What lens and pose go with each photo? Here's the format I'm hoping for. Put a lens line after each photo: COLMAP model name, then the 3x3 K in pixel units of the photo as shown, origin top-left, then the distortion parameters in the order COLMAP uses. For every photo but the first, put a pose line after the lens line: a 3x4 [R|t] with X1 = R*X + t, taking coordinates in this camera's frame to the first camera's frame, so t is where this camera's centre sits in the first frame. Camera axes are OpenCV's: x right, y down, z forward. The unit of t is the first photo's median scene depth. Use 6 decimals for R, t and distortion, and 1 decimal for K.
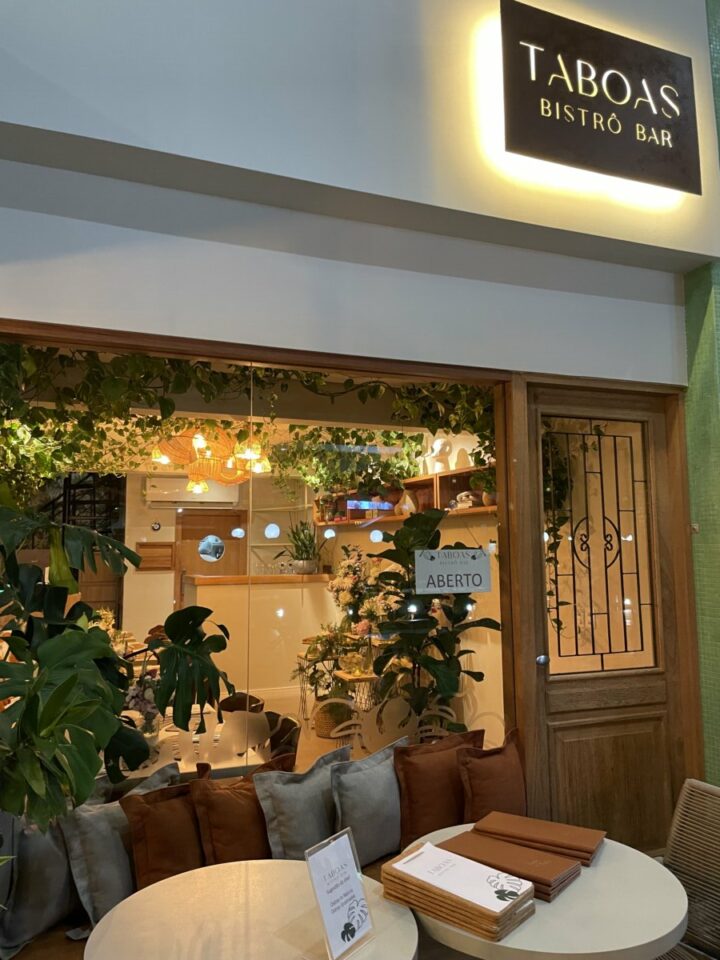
lens RADIAL K [[729.8, 0, 349.9], [0, 729.8, 474.3], [0, 0, 1]] dist [0.091685, -0.125243]
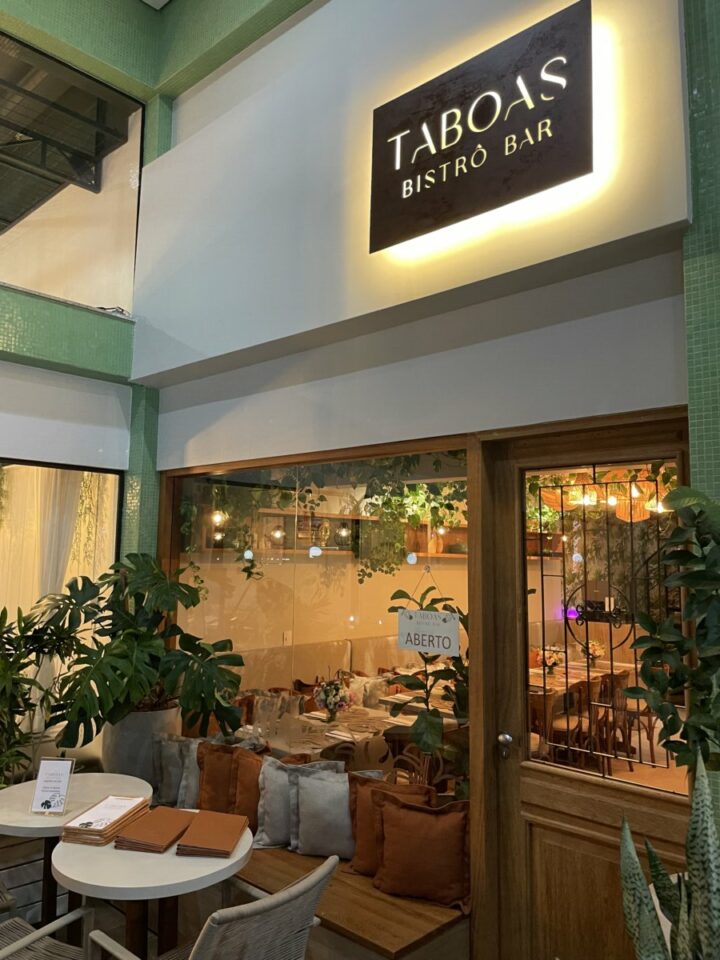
lens RADIAL K [[729.8, 0, 349.9], [0, 729.8, 474.3], [0, 0, 1]] dist [0.091685, -0.125243]
pose [[0.423680, -0.088095, -0.901518, 1.078151], [0.071738, 0.995397, -0.063555, -0.035567], [0.902967, -0.037746, 0.428049, 0.452195]]
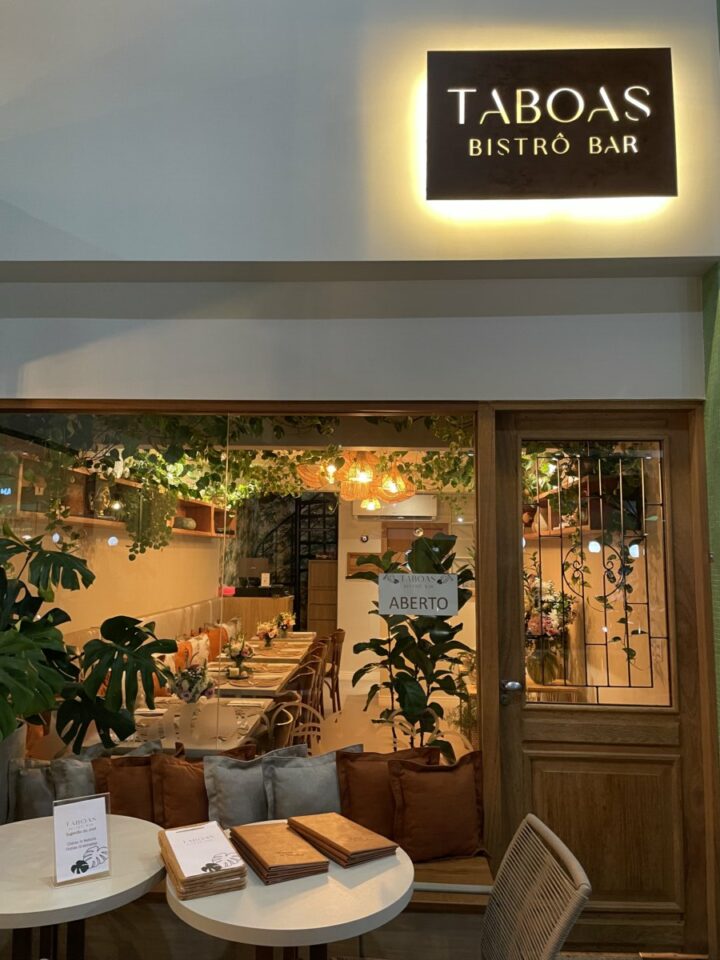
lens RADIAL K [[729.8, 0, 349.9], [0, 729.8, 474.3], [0, 0, 1]] dist [0.091685, -0.125243]
pose [[0.909359, -0.028079, -0.415062, 0.498564], [0.024343, 0.999602, -0.014291, -0.028473], [0.415298, 0.002891, 0.909681, -0.006429]]
